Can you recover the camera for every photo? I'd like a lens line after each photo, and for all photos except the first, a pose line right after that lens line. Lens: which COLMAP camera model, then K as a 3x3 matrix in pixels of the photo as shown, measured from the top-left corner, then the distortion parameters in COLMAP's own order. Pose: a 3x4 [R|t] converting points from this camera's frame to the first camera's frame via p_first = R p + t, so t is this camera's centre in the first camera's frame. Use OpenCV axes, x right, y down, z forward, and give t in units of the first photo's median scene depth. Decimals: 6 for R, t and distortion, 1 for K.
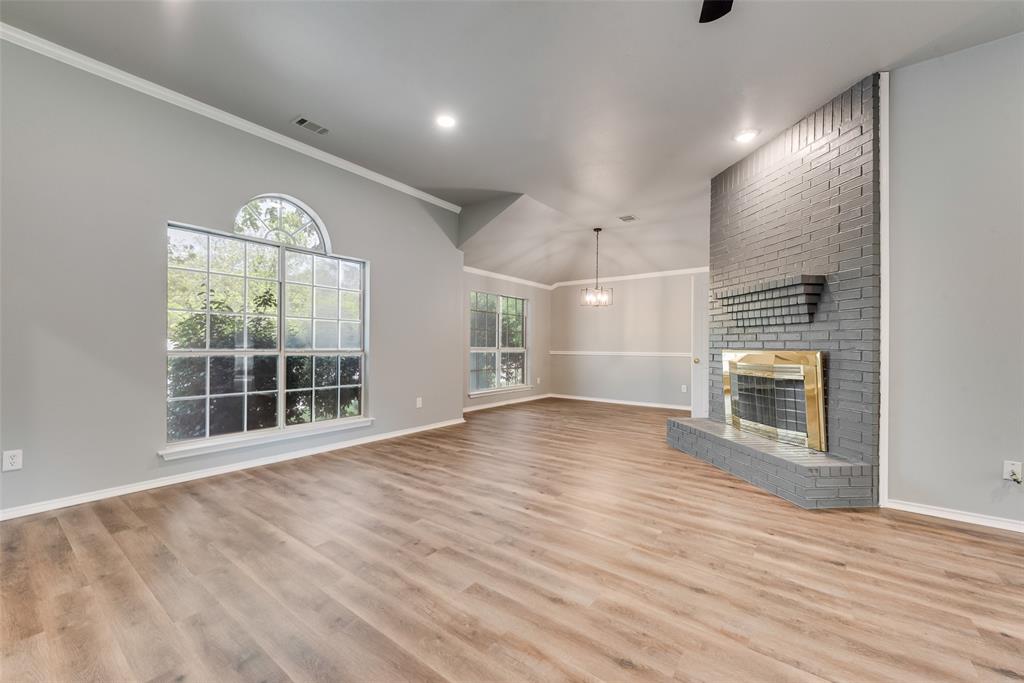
lens RADIAL K [[399.9, 0, 511.1], [0, 399.9, 345.9], [0, 0, 1]] dist [0.016316, -0.004831]
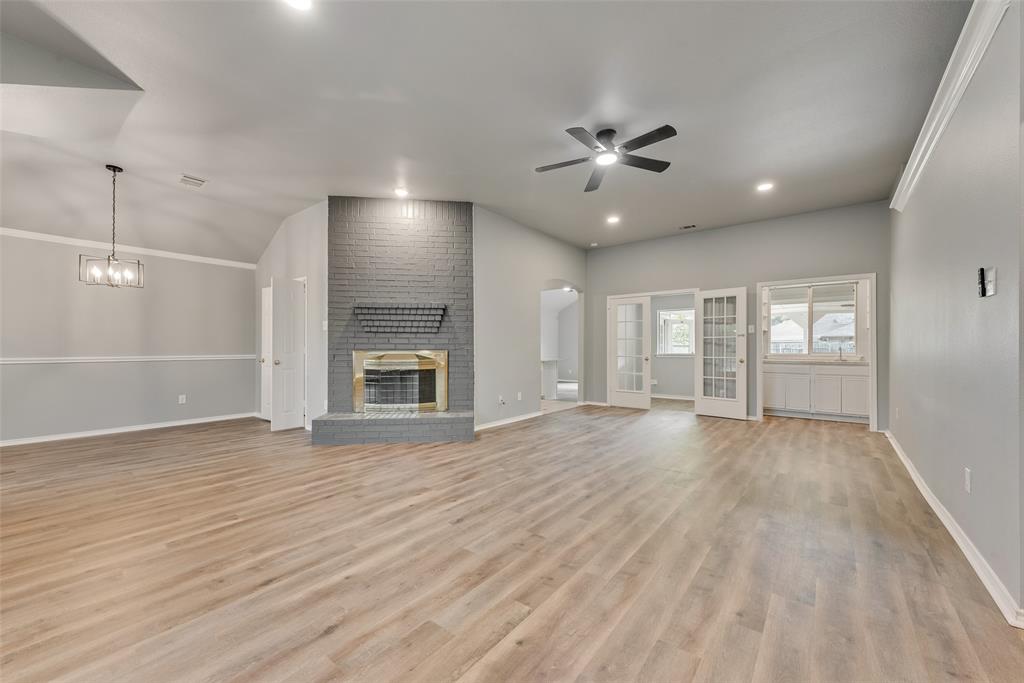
lens RADIAL K [[399.9, 0, 511.1], [0, 399.9, 345.9], [0, 0, 1]] dist [0.016316, -0.004831]
pose [[0.020604, -0.000344, 0.999788, -0.844618], [0.000667, 1.000000, 0.000330, -0.005896], [-0.999787, 0.000660, 0.020604, 0.681540]]
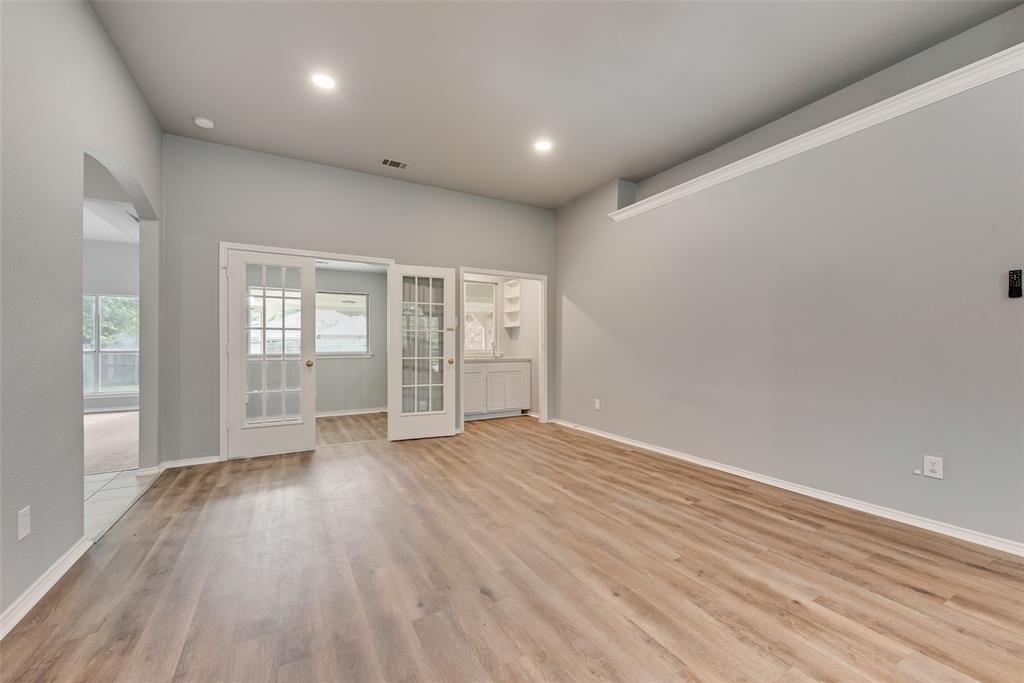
lens RADIAL K [[399.9, 0, 511.1], [0, 399.9, 345.9], [0, 0, 1]] dist [0.016316, -0.004831]
pose [[-0.916455, -0.005742, 0.400097, 0.267000], [-0.004530, 0.999982, 0.003975, 0.000648], [-0.400113, 0.001830, -0.916464, 0.913959]]
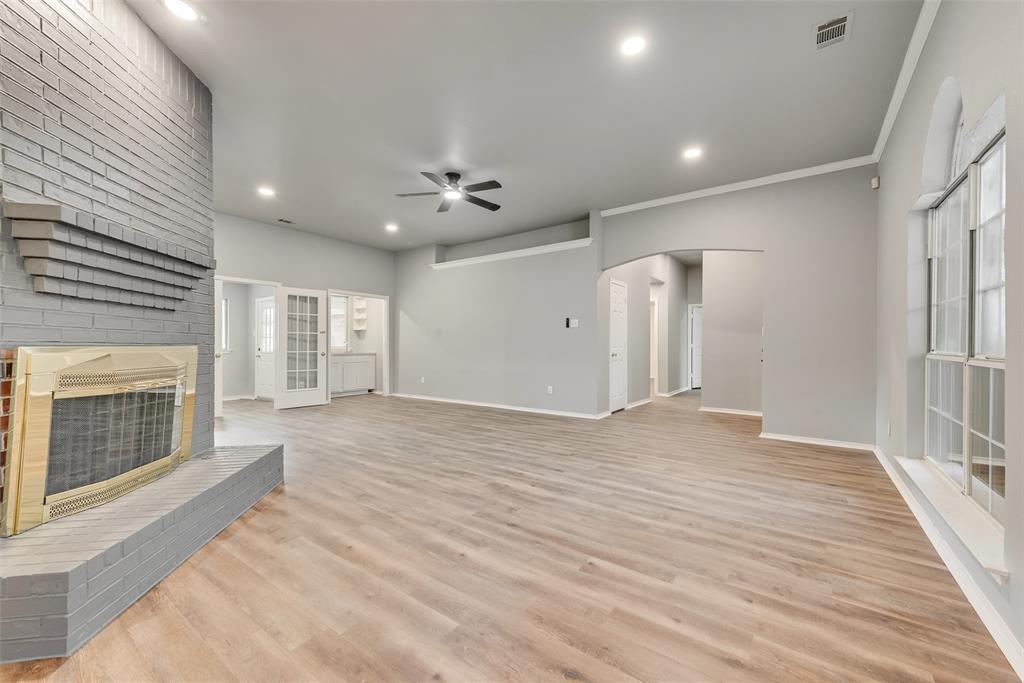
lens RADIAL K [[399.9, 0, 511.1], [0, 399.9, 345.9], [0, 0, 1]] dist [0.016316, -0.004831]
pose [[-0.999792, -0.009382, -0.018112, 0.079394], [-0.009442, 0.999950, 0.003271, 0.003235], [0.018080, 0.003441, -0.999831, 1.854124]]
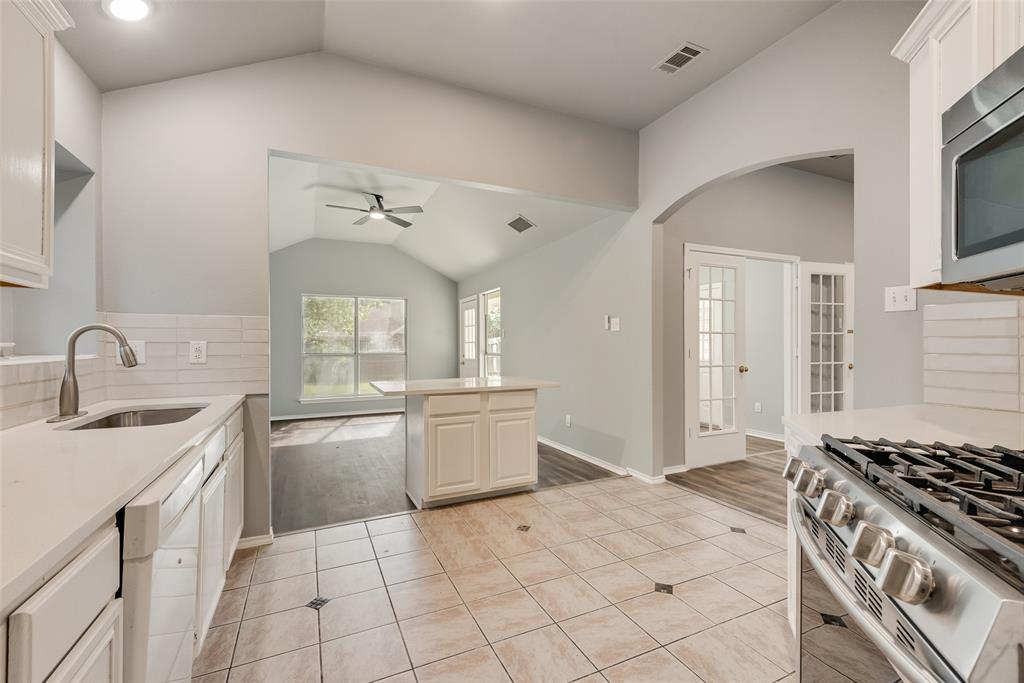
lens RADIAL K [[439.8, 0, 521.5], [0, 439.8, 343.5], [0, 0, 1]] dist [0.019238, -0.000015]
pose [[-0.888889, -0.002832, 0.458113, 1.376166], [-0.003021, 0.999995, 0.000320, -0.010643], [-0.458112, -0.001099, -0.888894, 1.500829]]
